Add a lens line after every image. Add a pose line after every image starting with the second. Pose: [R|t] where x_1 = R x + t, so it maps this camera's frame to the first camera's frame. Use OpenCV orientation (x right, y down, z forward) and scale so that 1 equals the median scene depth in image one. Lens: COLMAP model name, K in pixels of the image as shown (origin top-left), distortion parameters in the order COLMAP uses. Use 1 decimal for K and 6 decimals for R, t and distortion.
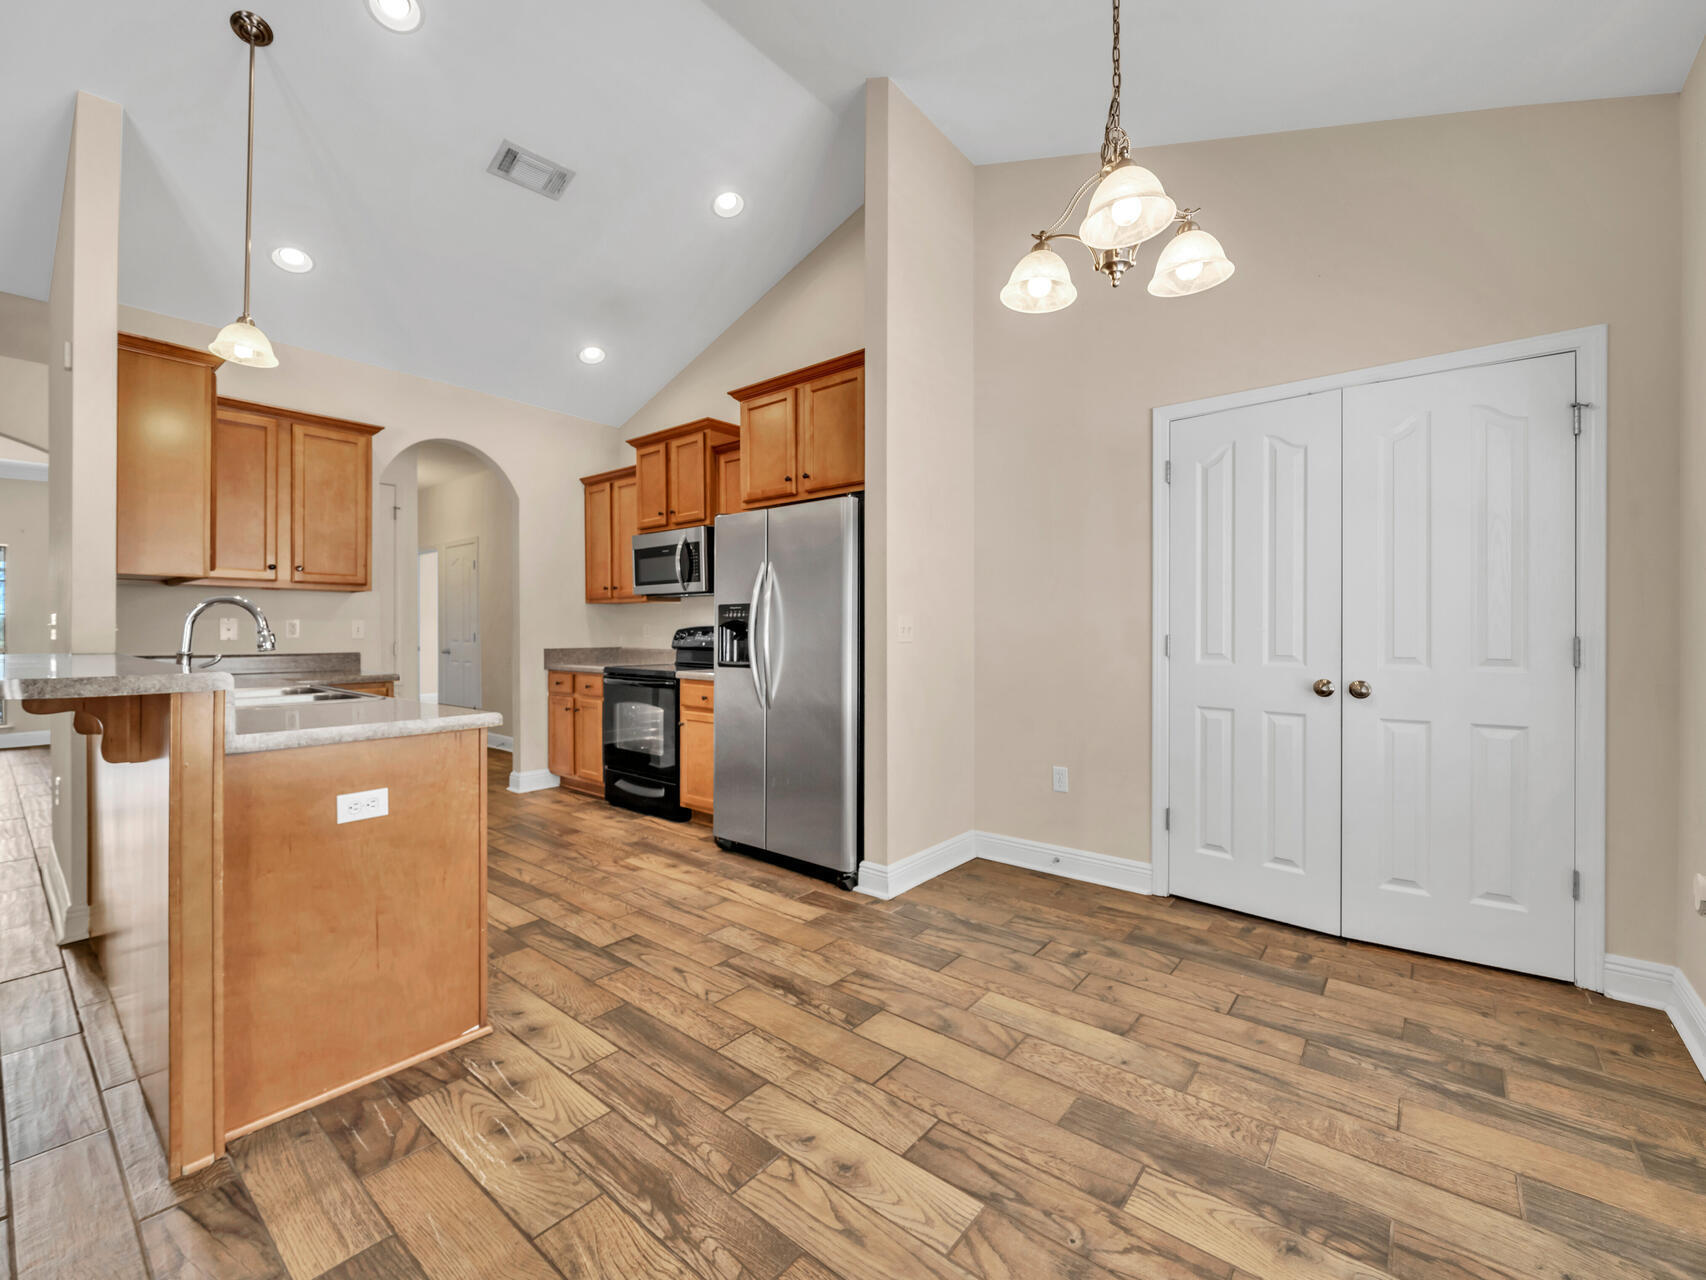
lens RADIAL K [[726.4, 0, 822.6], [0, 726.4, 630.0], [0, 0, 1]] dist [-0.002183, -0.000949]
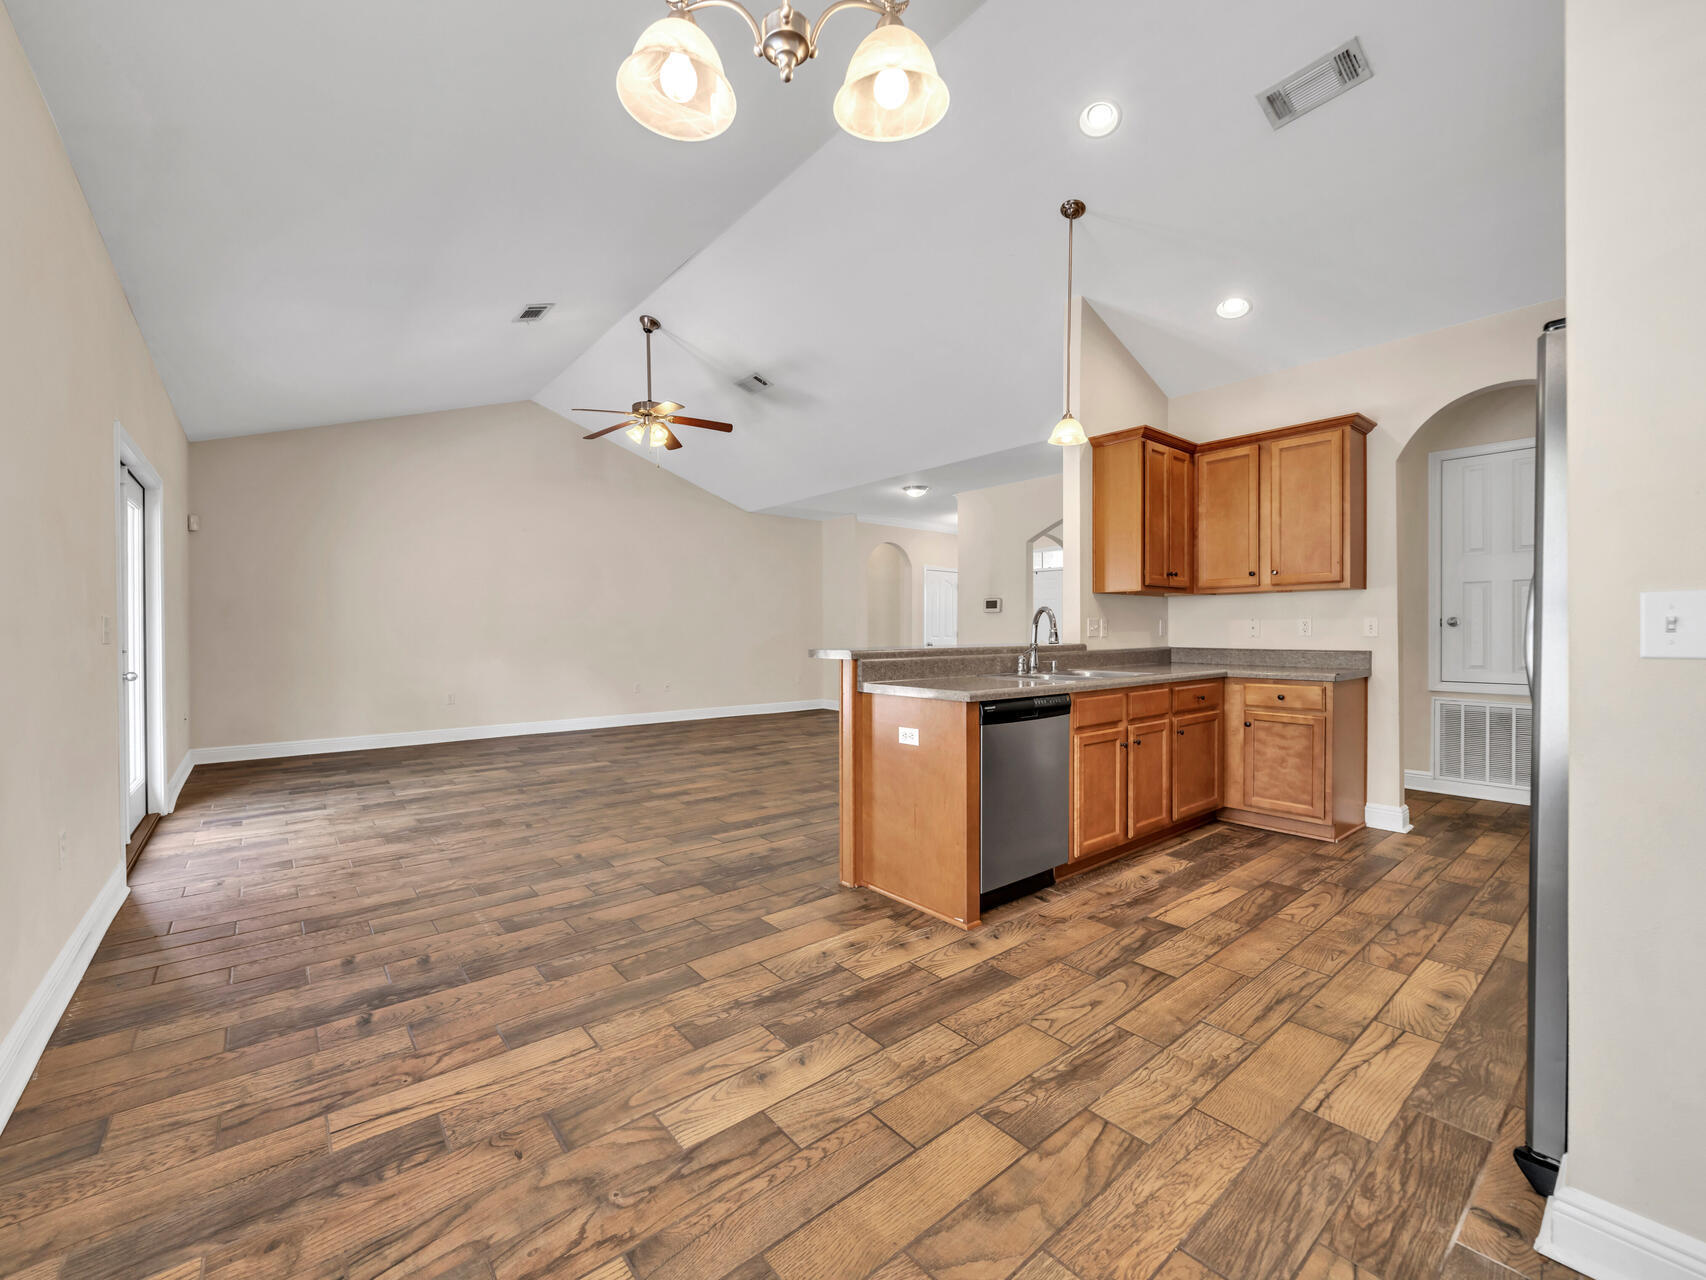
lens RADIAL K [[708.7, 0, 827.6], [0, 708.7, 634.3], [0, 0, 1]] dist [-0.001238, -0.000236]
pose [[-0.188632, 0.006280, -0.982028, 0.661050], [0.004358, 0.999975, 0.005558, 0.000661], [0.982038, -0.003232, -0.188655, 0.758108]]
